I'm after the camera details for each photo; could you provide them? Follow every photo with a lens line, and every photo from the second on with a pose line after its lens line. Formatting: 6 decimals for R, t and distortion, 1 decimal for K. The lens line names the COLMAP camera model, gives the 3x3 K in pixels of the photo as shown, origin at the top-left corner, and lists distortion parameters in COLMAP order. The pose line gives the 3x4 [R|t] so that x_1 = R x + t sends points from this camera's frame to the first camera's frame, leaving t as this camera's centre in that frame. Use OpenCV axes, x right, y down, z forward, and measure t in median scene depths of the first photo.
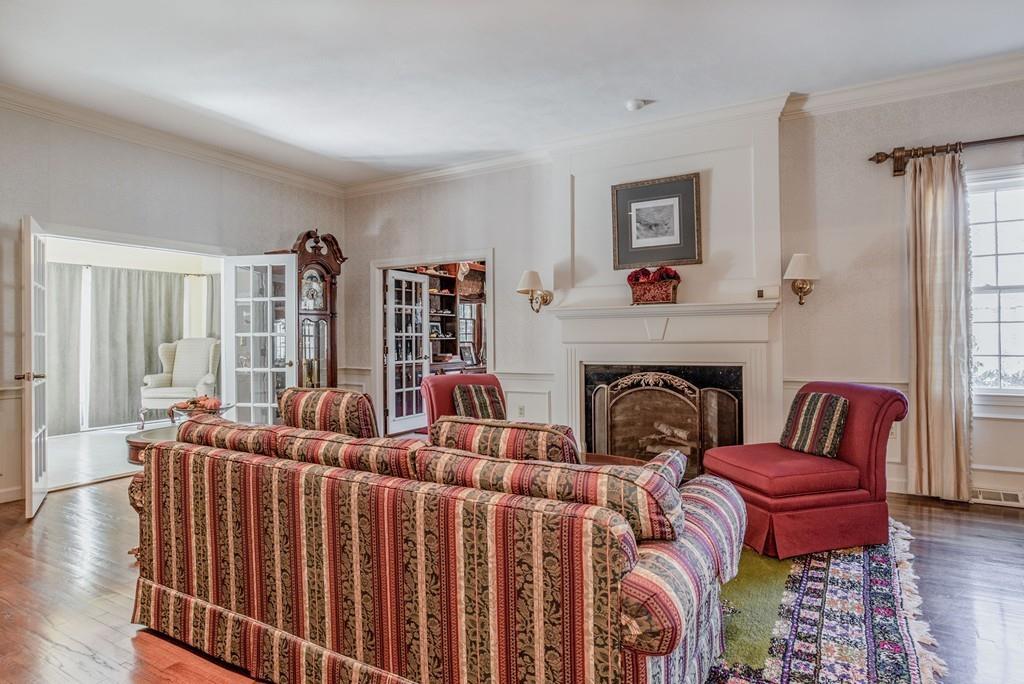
lens RADIAL K [[542.1, 0, 514.7], [0, 542.1, 340.0], [0, 0, 1]] dist [-0.043684, 0.023559]
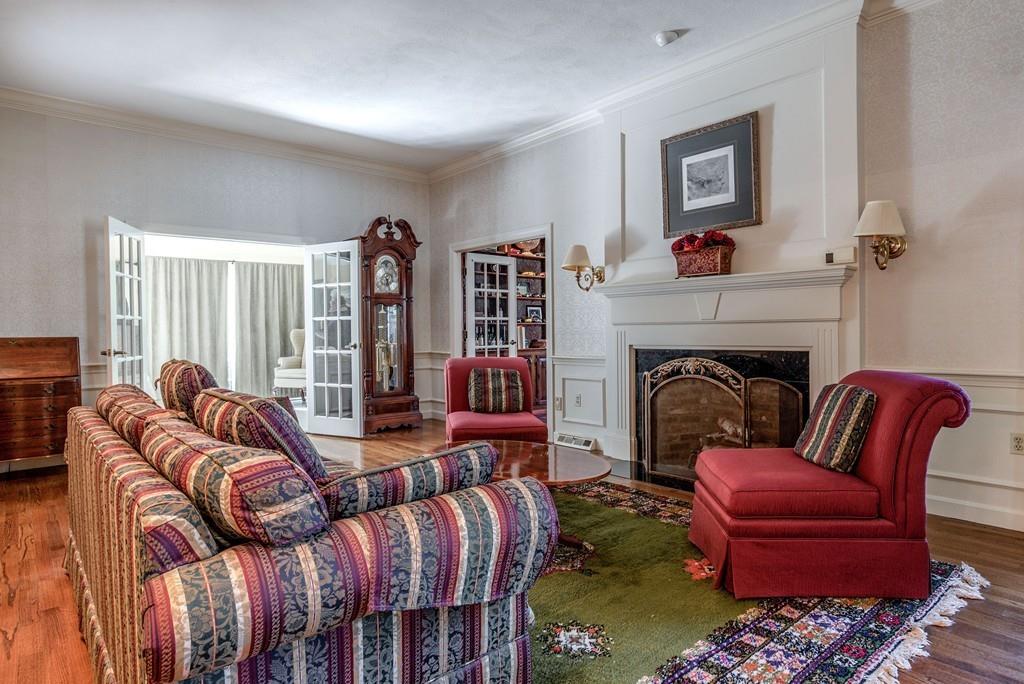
lens RADIAL K [[555.8, 0, 519.0], [0, 555.8, 343.1], [0, 0, 1]] dist [-0.045568, 0.024752]
pose [[0.951375, 0.005580, -0.307983, 0.248281], [0.001949, 0.999707, 0.024135, 0.014961], [0.308028, -0.023562, 0.951086, 0.095531]]
